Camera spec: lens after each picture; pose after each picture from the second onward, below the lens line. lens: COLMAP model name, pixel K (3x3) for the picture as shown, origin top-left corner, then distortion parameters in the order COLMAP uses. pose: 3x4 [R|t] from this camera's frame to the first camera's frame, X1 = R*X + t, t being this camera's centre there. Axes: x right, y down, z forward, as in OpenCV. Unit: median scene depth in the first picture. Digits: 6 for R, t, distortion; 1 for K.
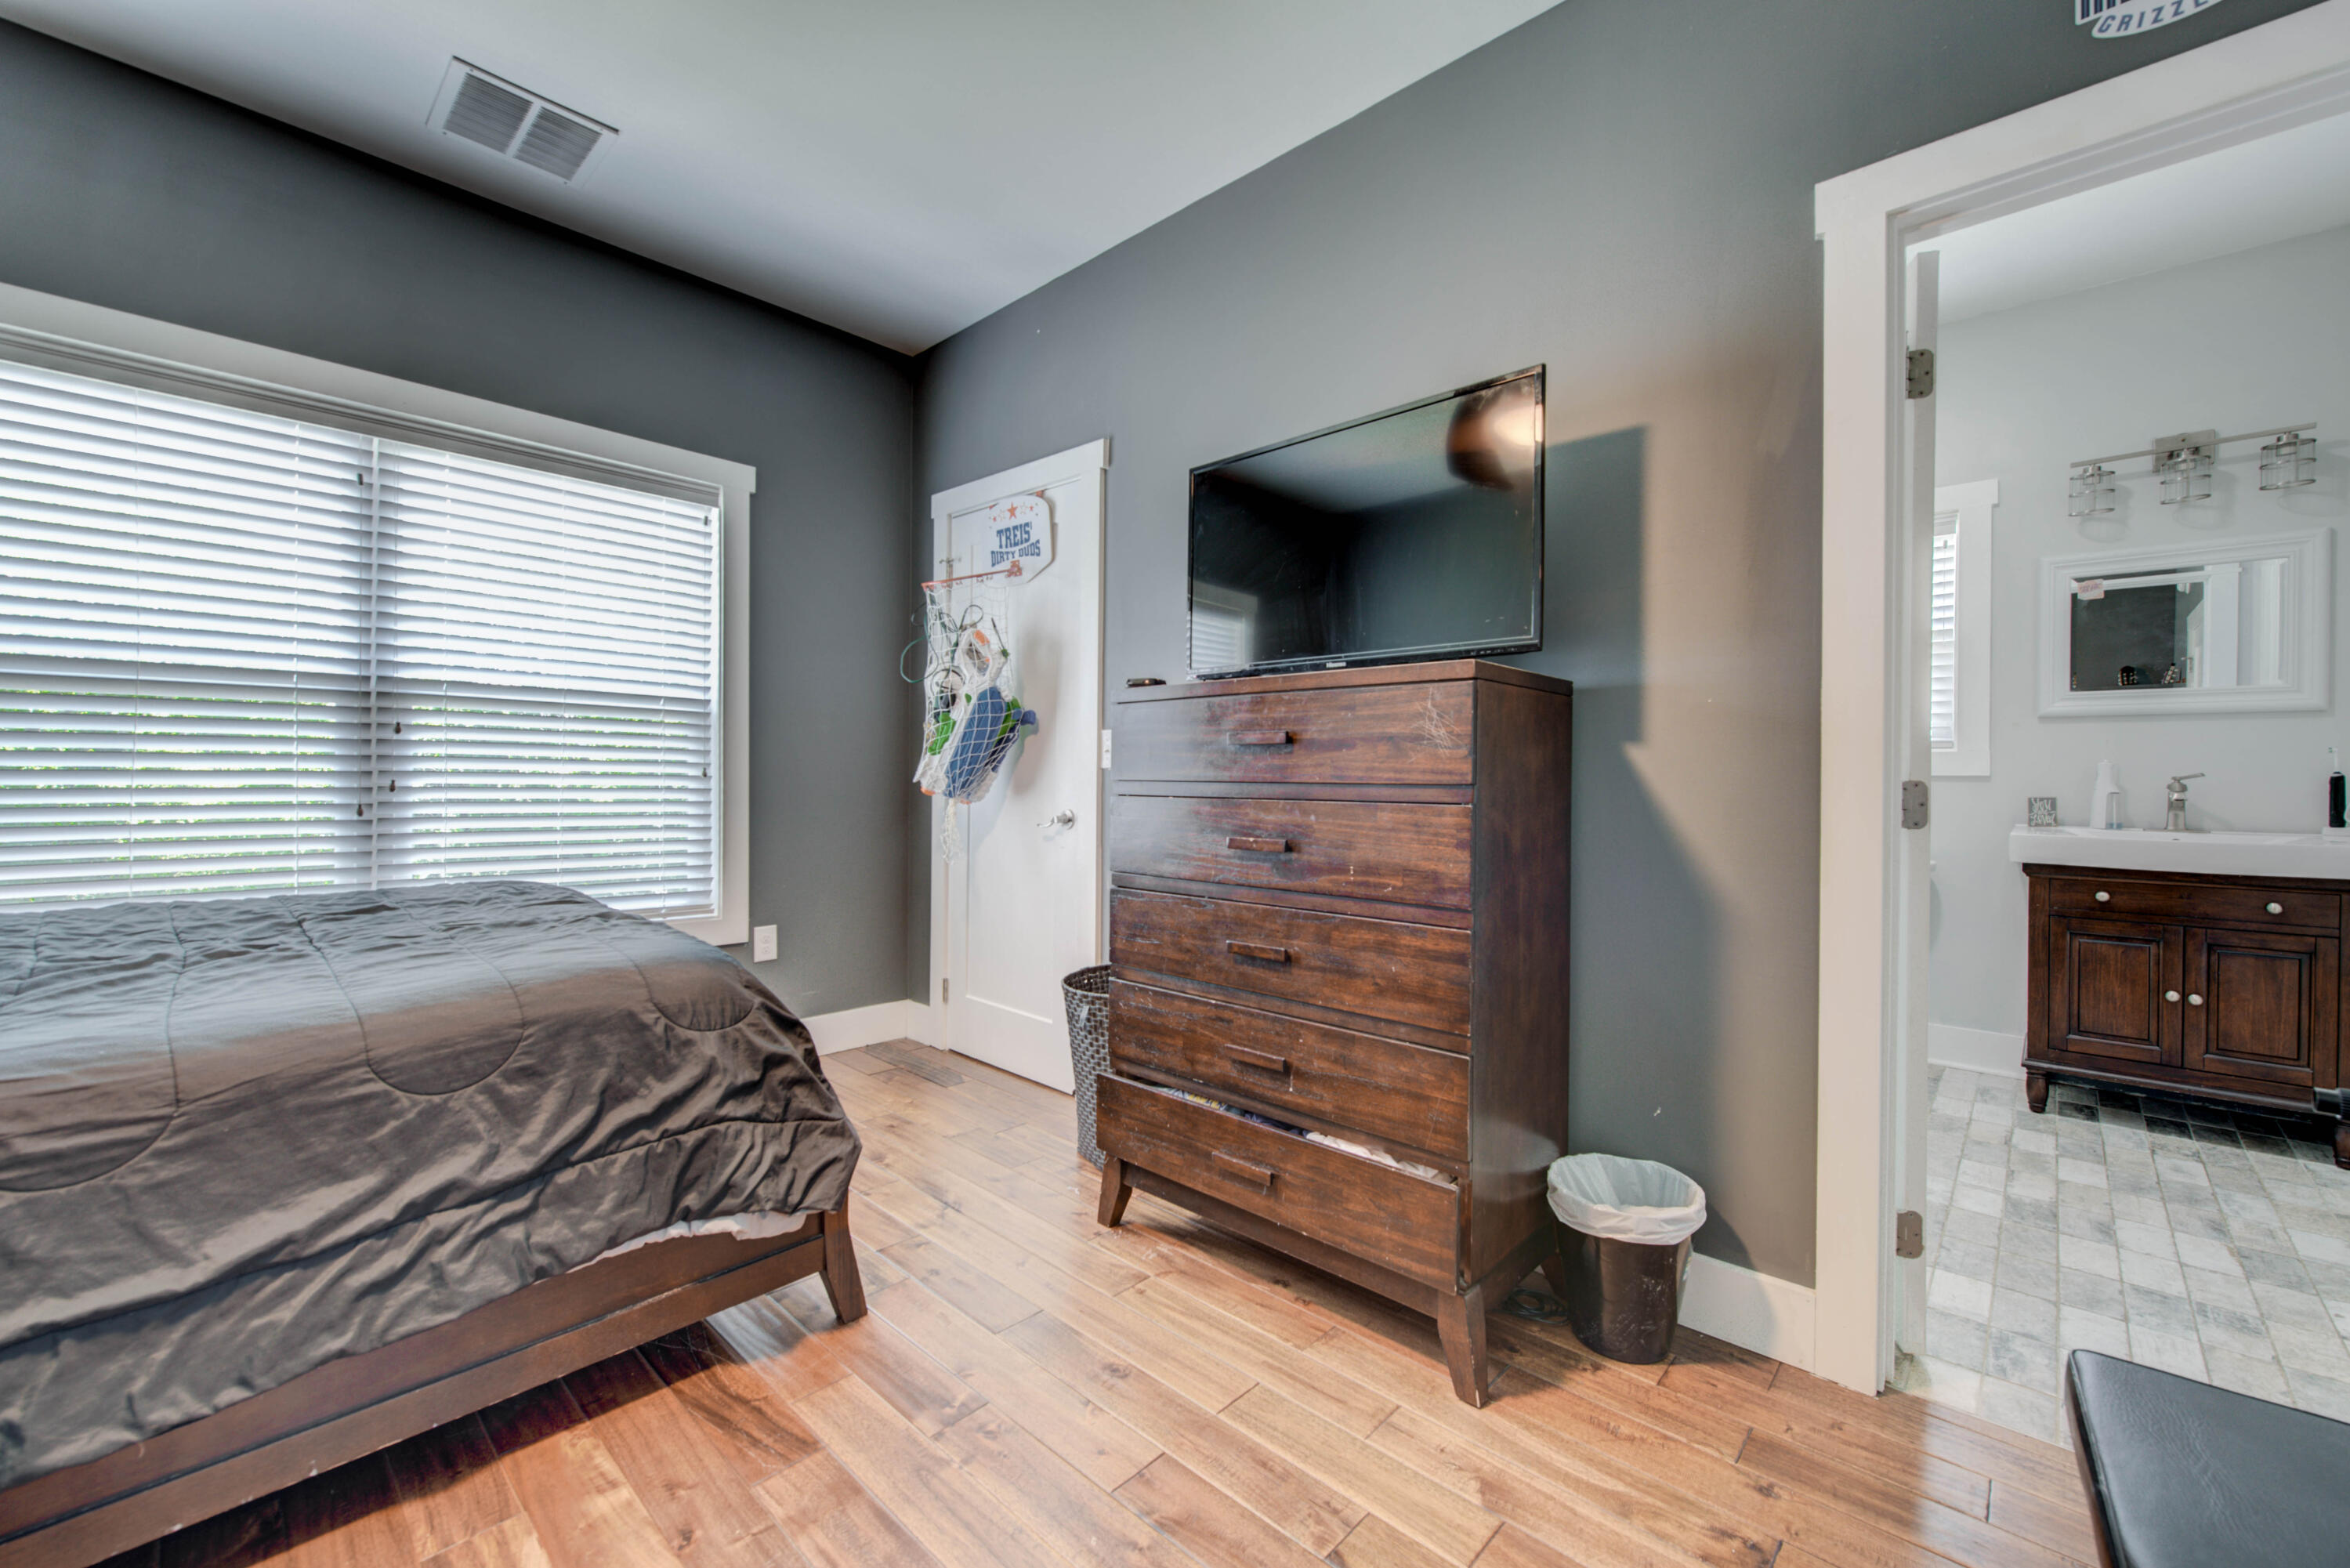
lens RADIAL K [[930.0, 0, 1179.4], [0, 930.0, 782.7], [0, 0, 1]] dist [-0.003808, -0.000791]
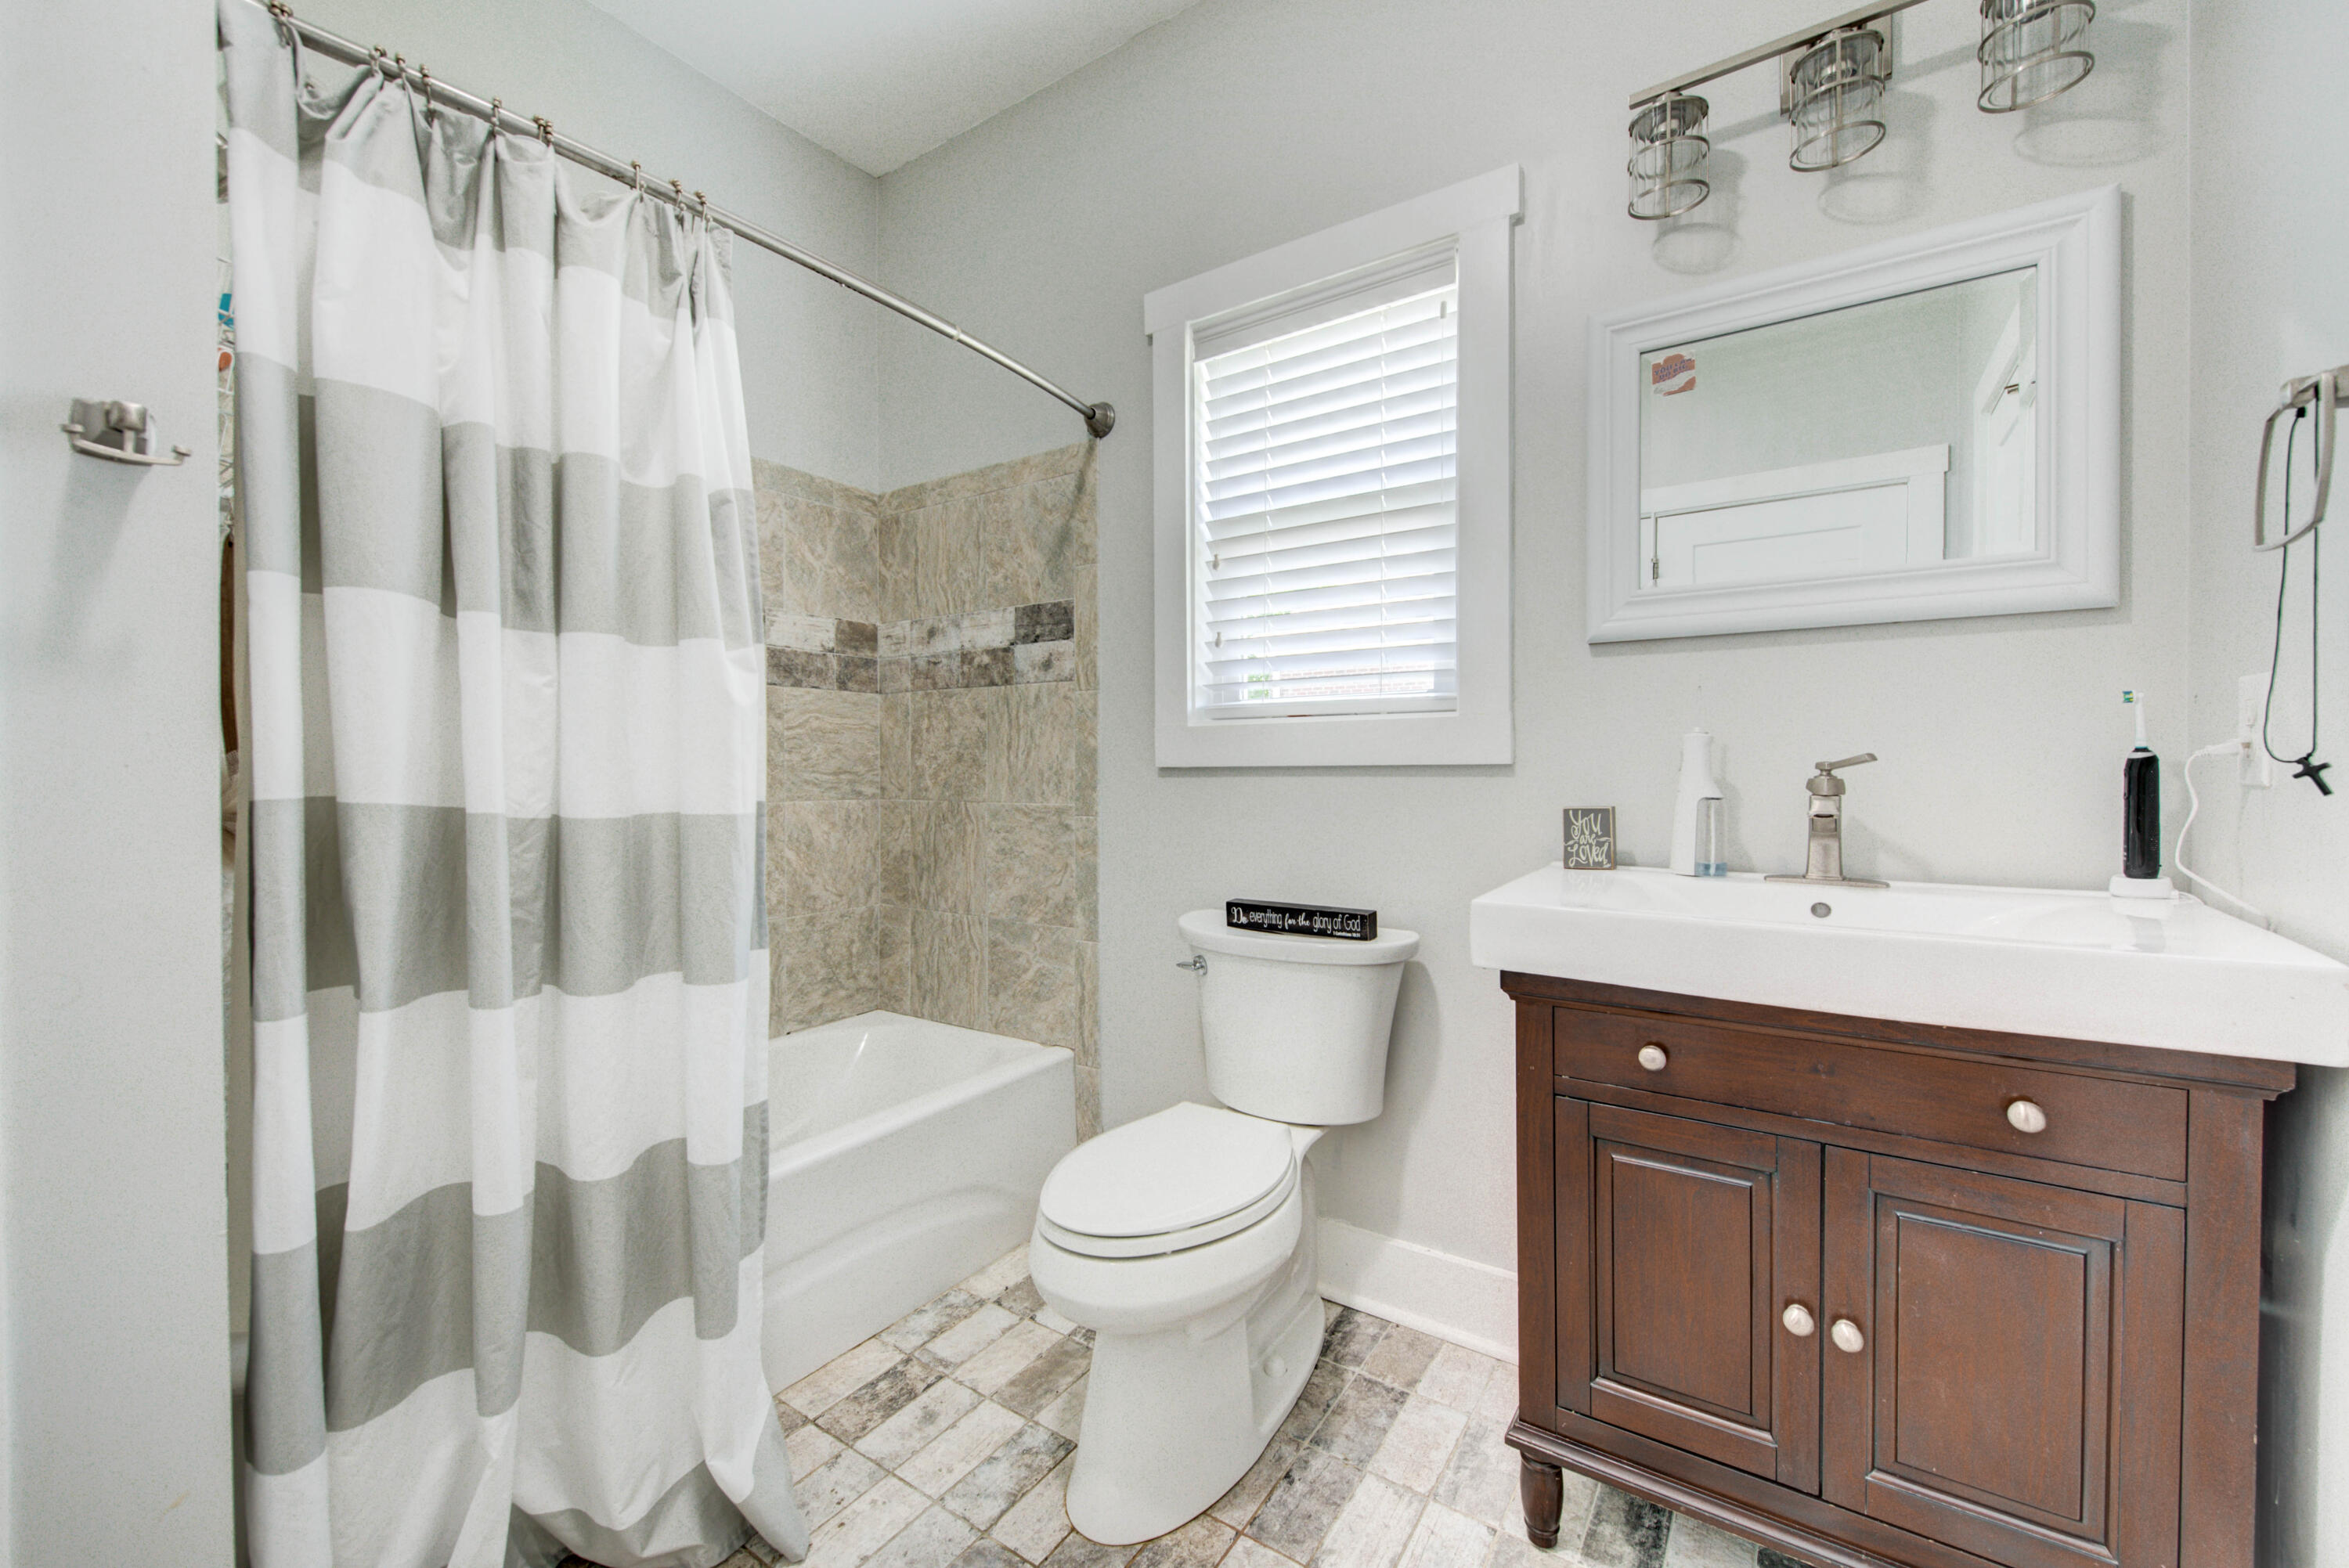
lens RADIAL K [[929.5, 0, 1171.8], [0, 929.5, 776.6], [0, 0, 1]] dist [-0.003808, -0.000791]
pose [[0.989370, -0.013875, 0.144757, 0.700380], [0.013266, 0.999899, 0.005168, -0.006146], [-0.144814, -0.003193, 0.989454, 0.600733]]
